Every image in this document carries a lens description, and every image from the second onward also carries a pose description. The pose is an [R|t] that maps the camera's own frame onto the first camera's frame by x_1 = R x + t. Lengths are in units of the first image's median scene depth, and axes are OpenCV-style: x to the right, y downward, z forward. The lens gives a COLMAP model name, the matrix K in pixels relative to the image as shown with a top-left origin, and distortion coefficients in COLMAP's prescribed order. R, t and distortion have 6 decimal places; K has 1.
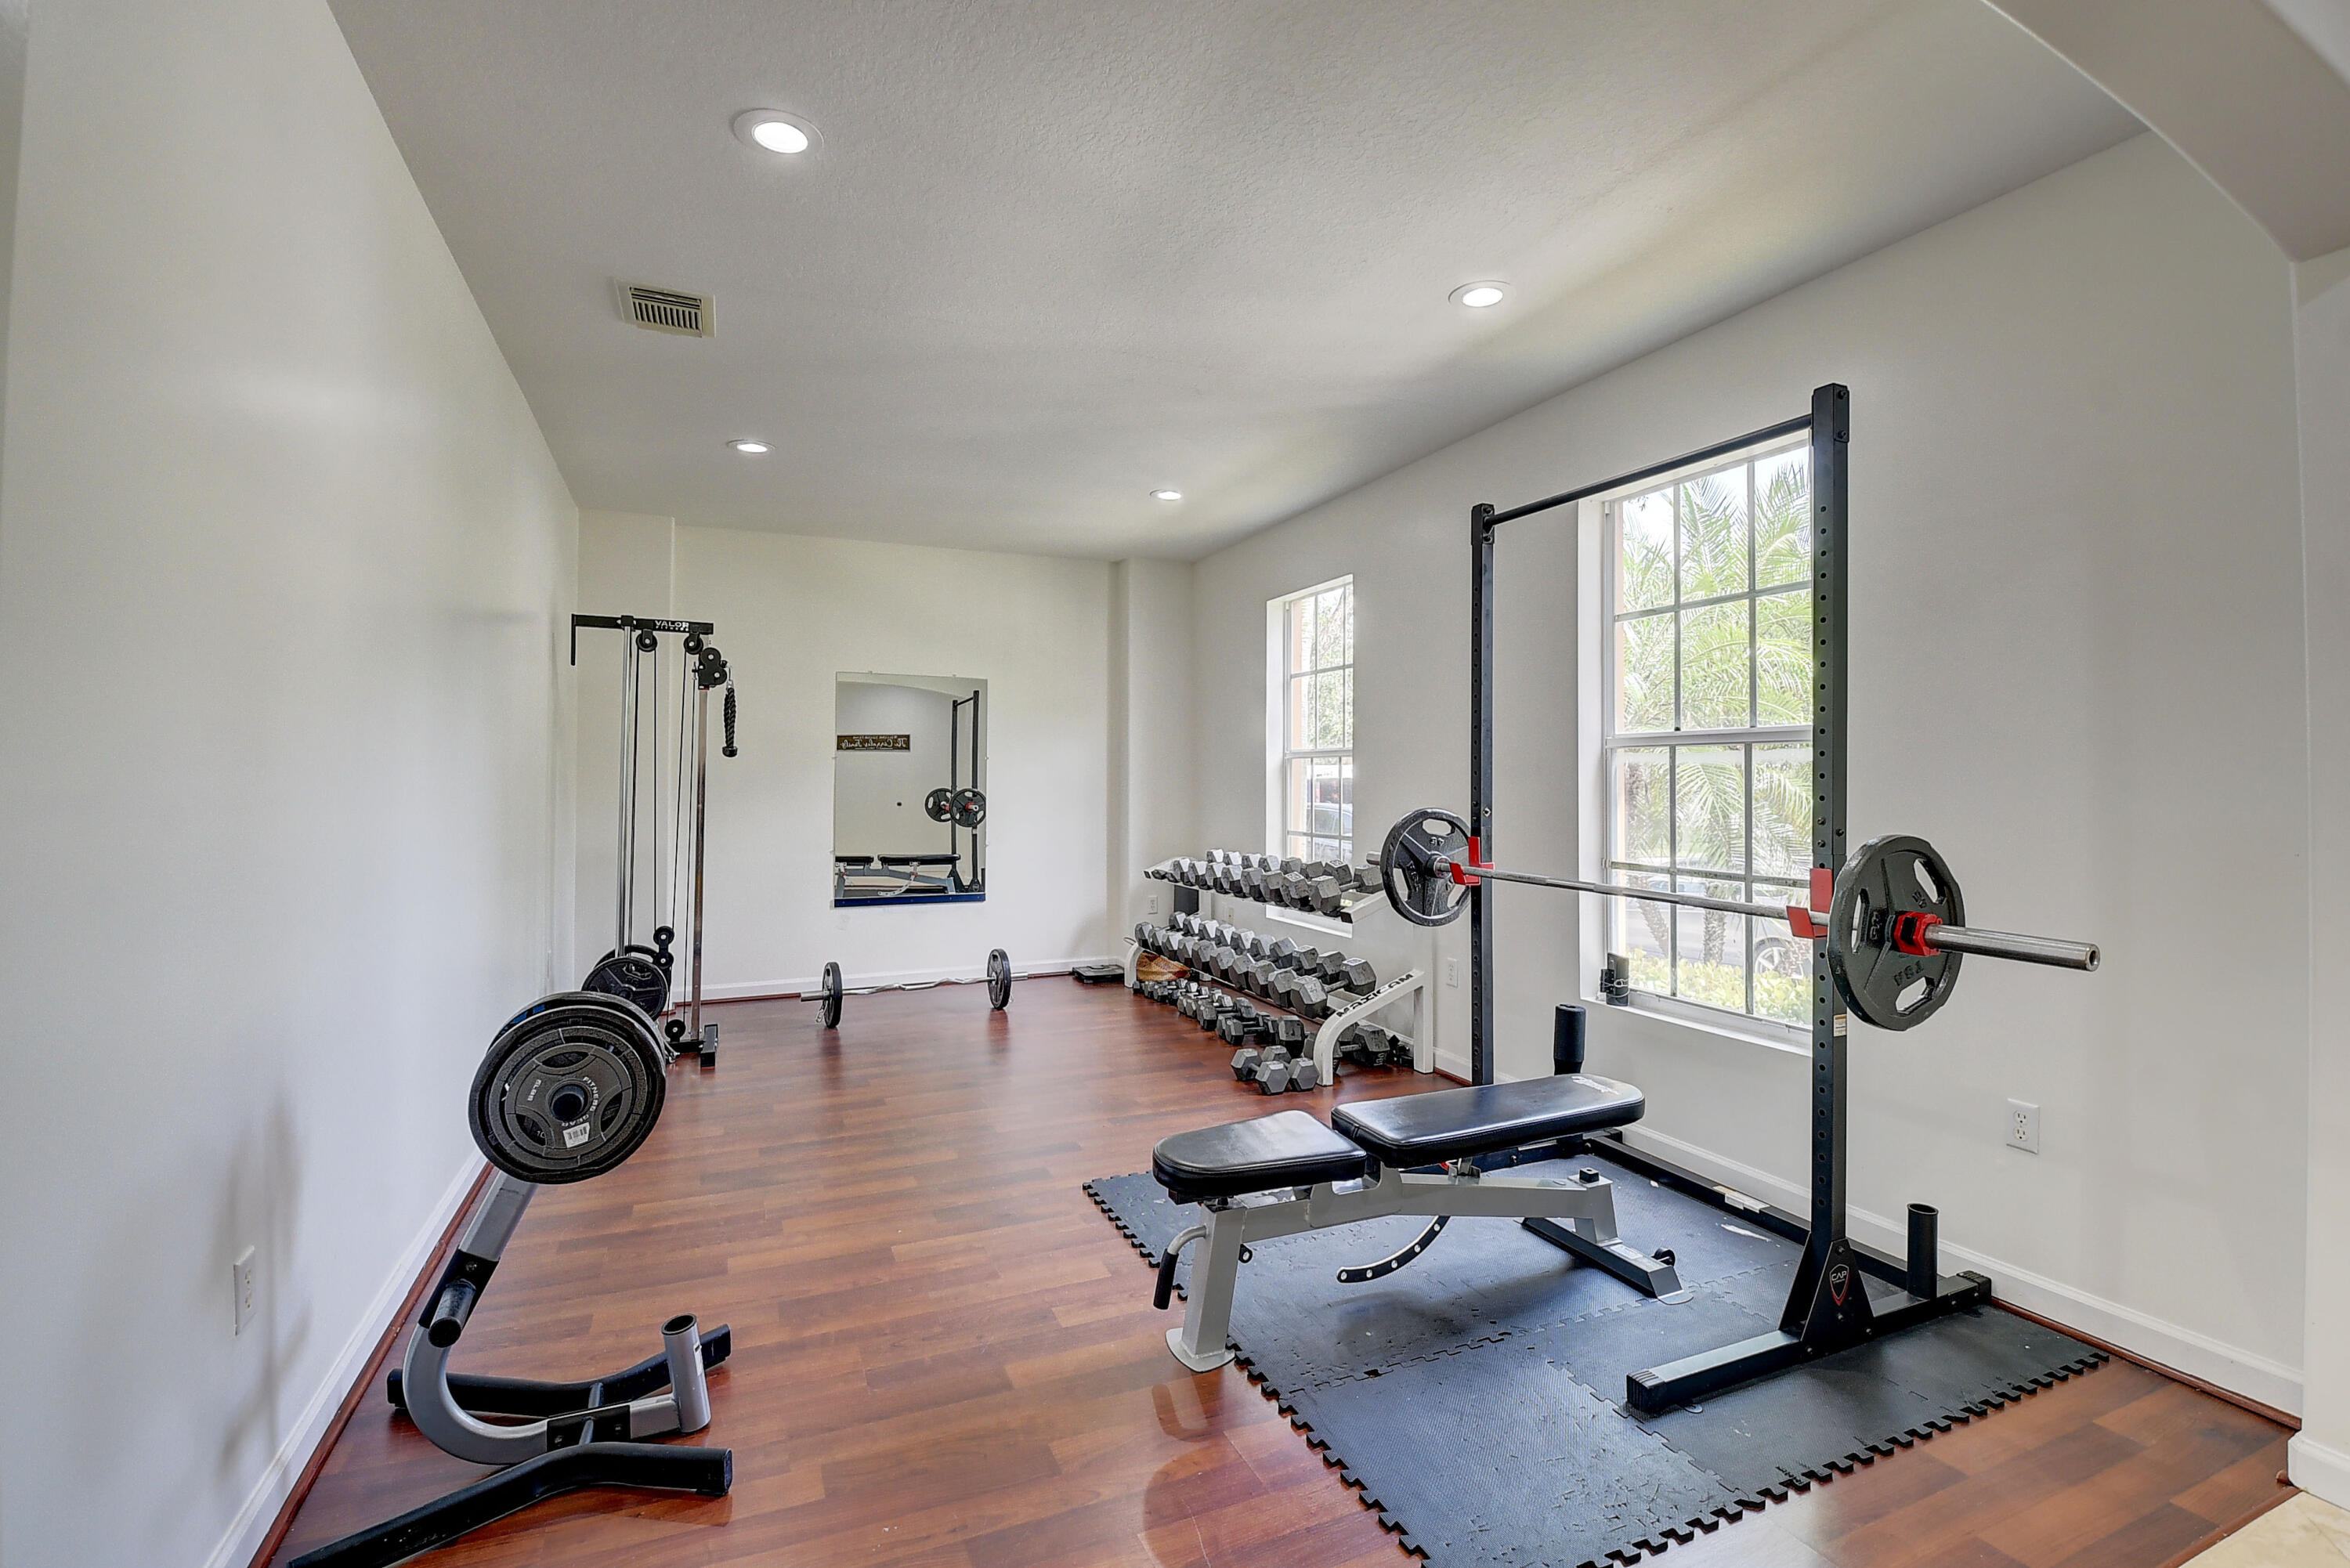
lens RADIAL K [[1037.0, 0, 1170.5], [0, 1037.0, 754.1], [0, 0, 1]] dist [-0.000823, -0.013540]
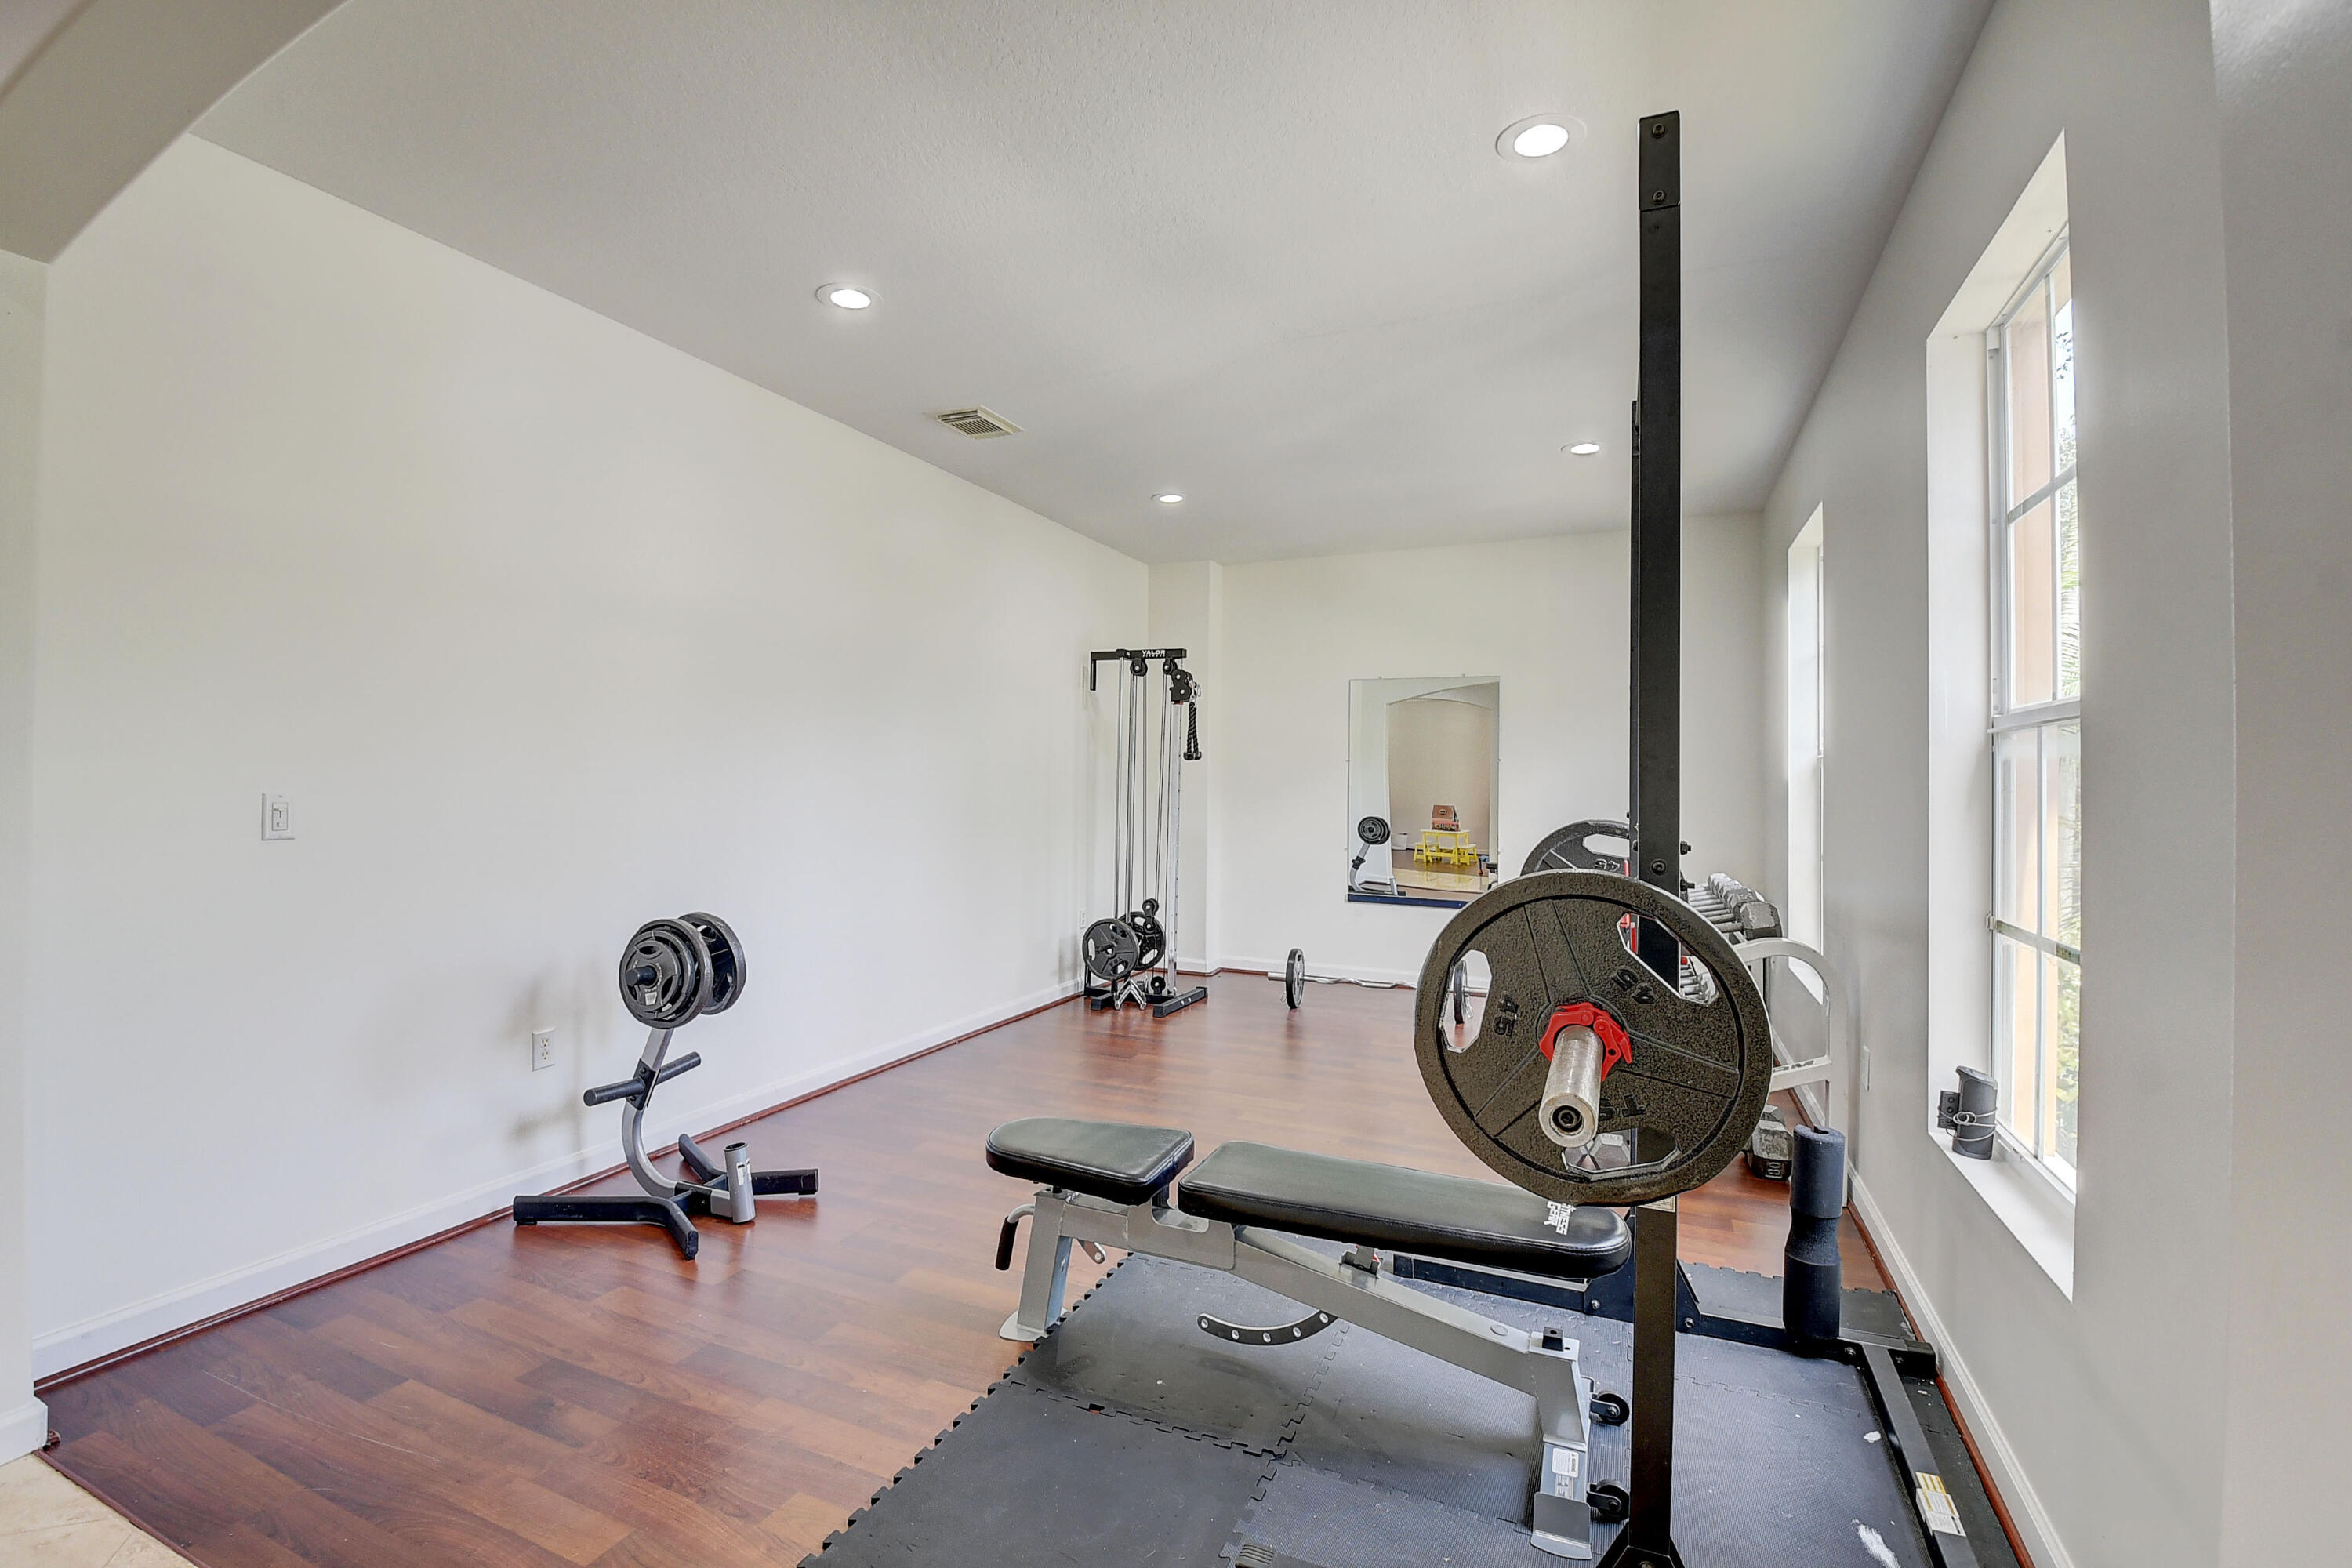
lens RADIAL K [[1038.0, 0, 1180.7], [0, 1038.0, 757.8], [0, 0, 1]] dist [-0.000823, -0.013540]
pose [[0.677576, -0.011897, -0.735357, 0.617120], [0.011194, 0.999920, -0.005863, 0.008578], [0.735368, -0.004259, 0.677655, 0.275302]]
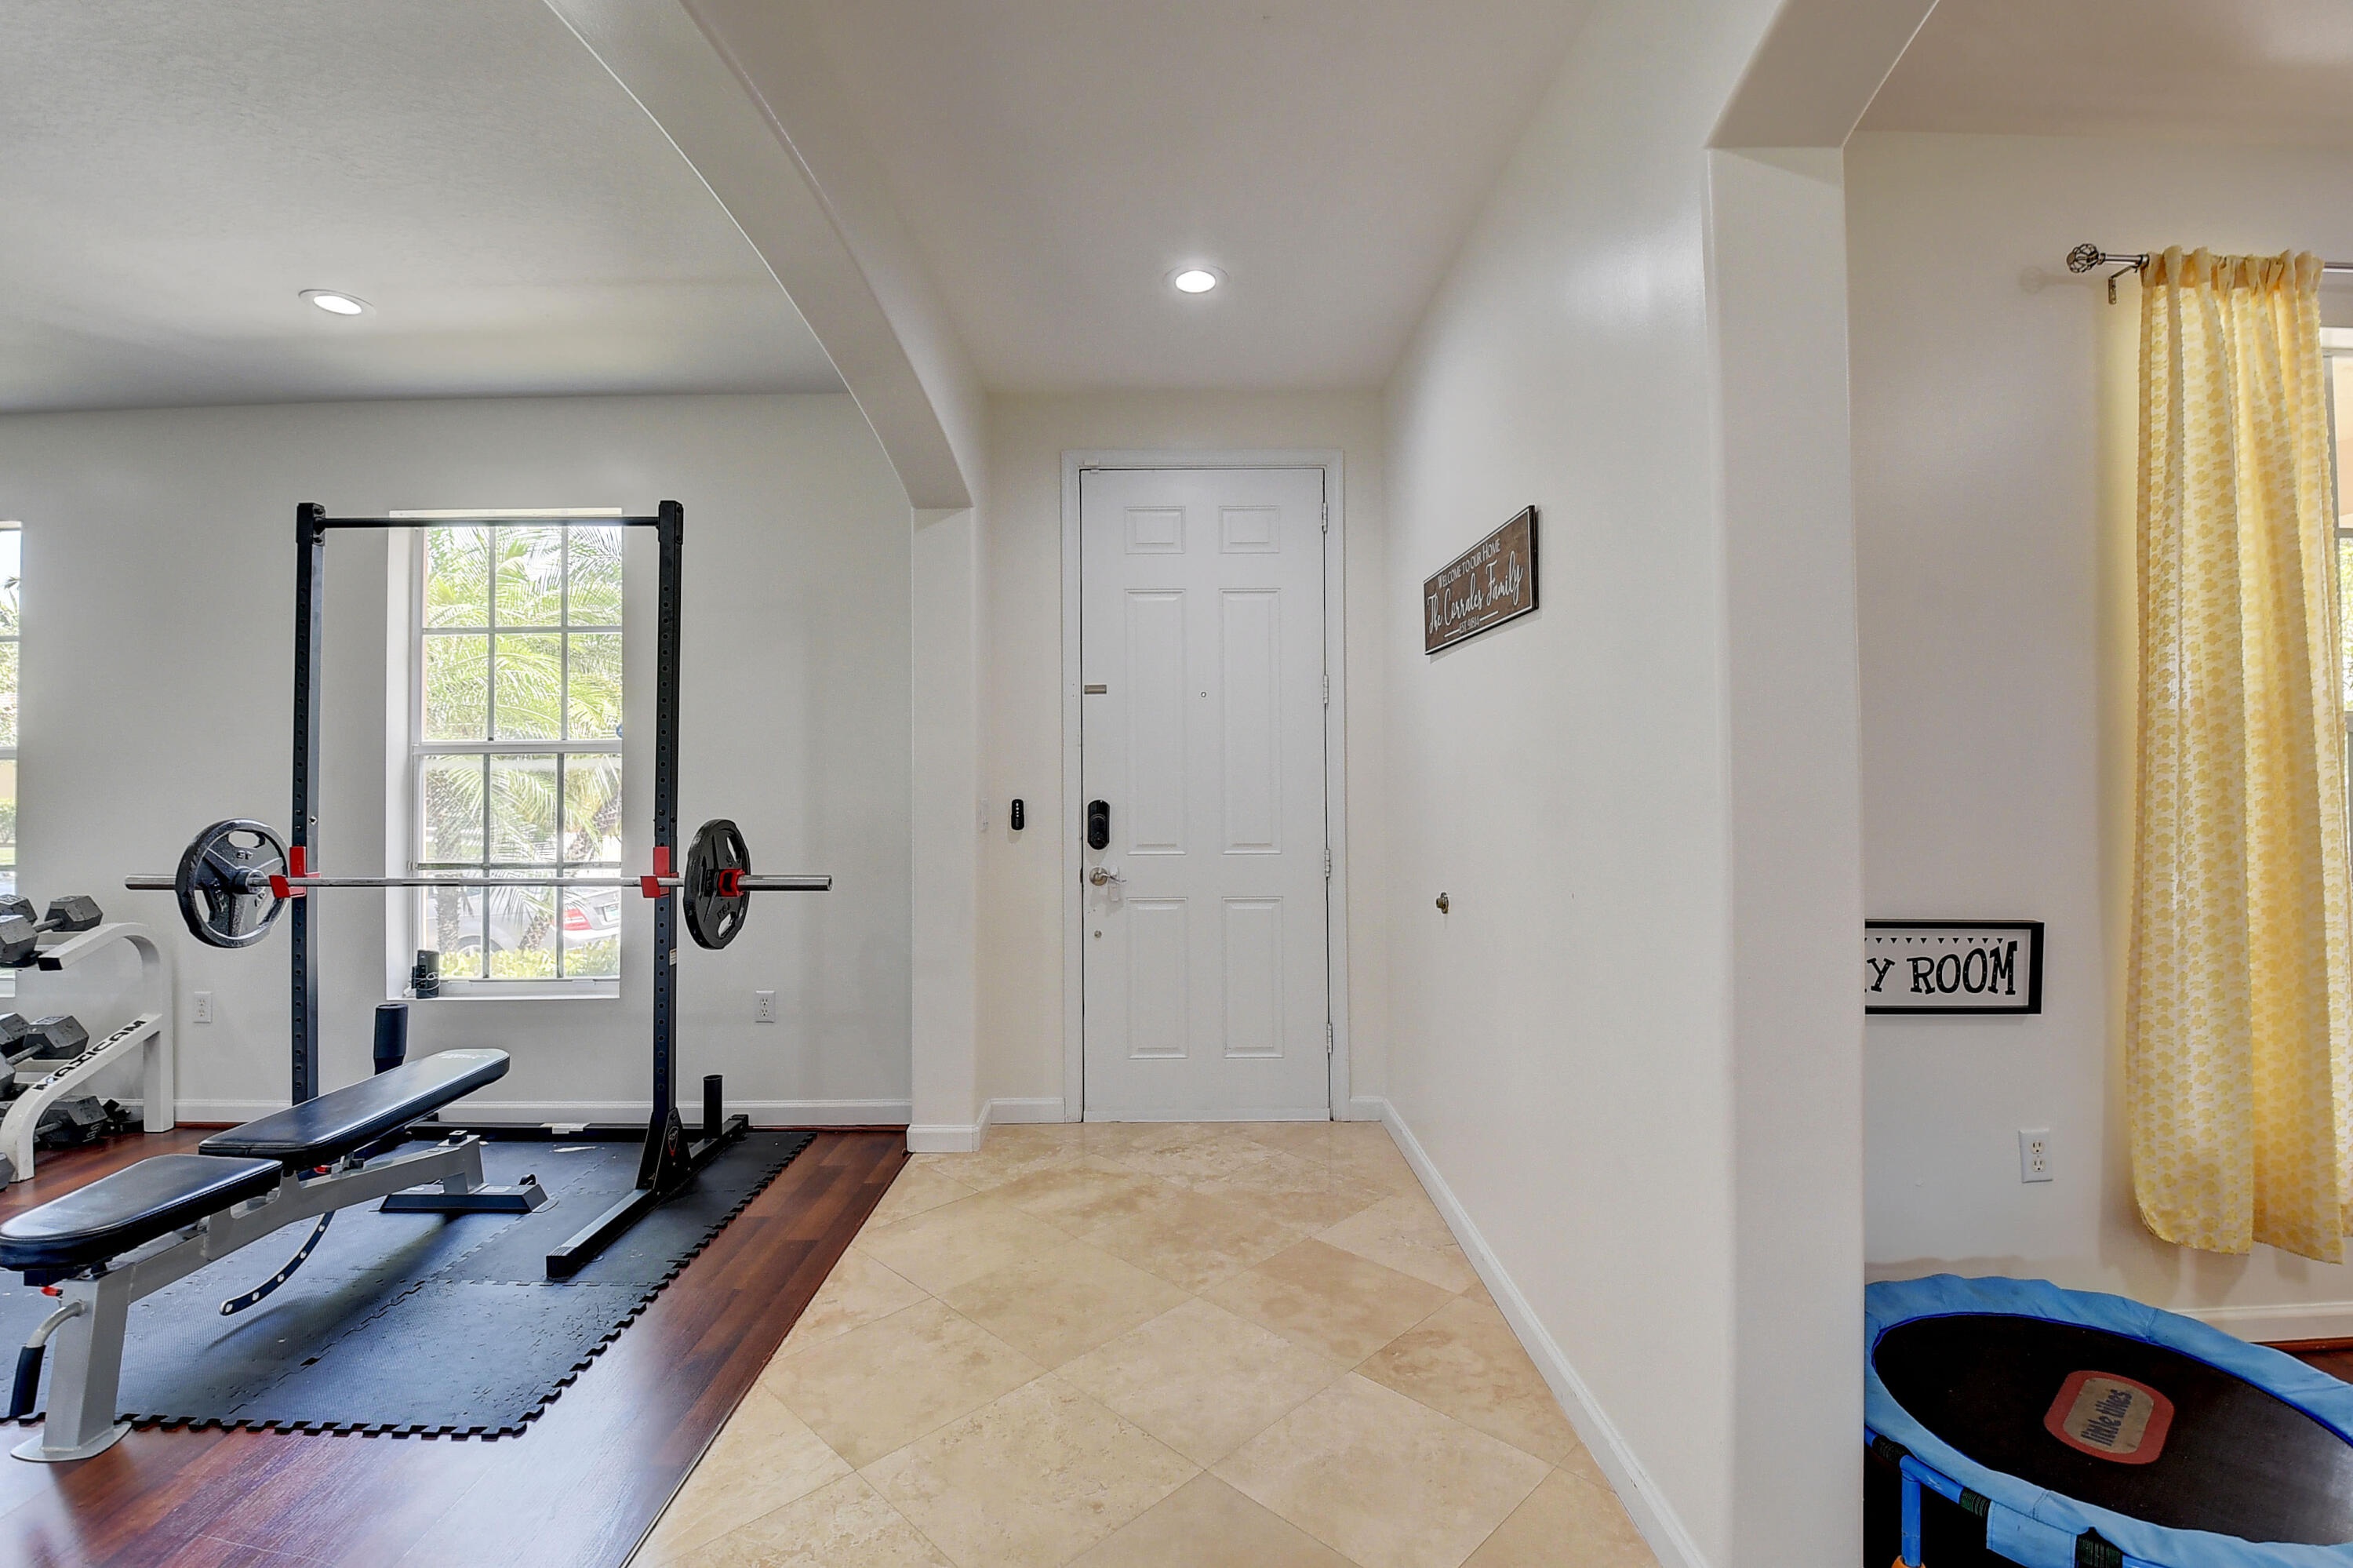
lens RADIAL K [[1038.4, 0, 1162.5], [0, 1038.4, 757.3], [0, 0, 1]] dist [-0.000823, -0.013540]
pose [[0.397963, 0.011212, 0.917333, -0.265008], [-0.011059, 0.999911, -0.007423, -0.004780], [-0.917335, -0.007191, 0.398052, -0.118641]]
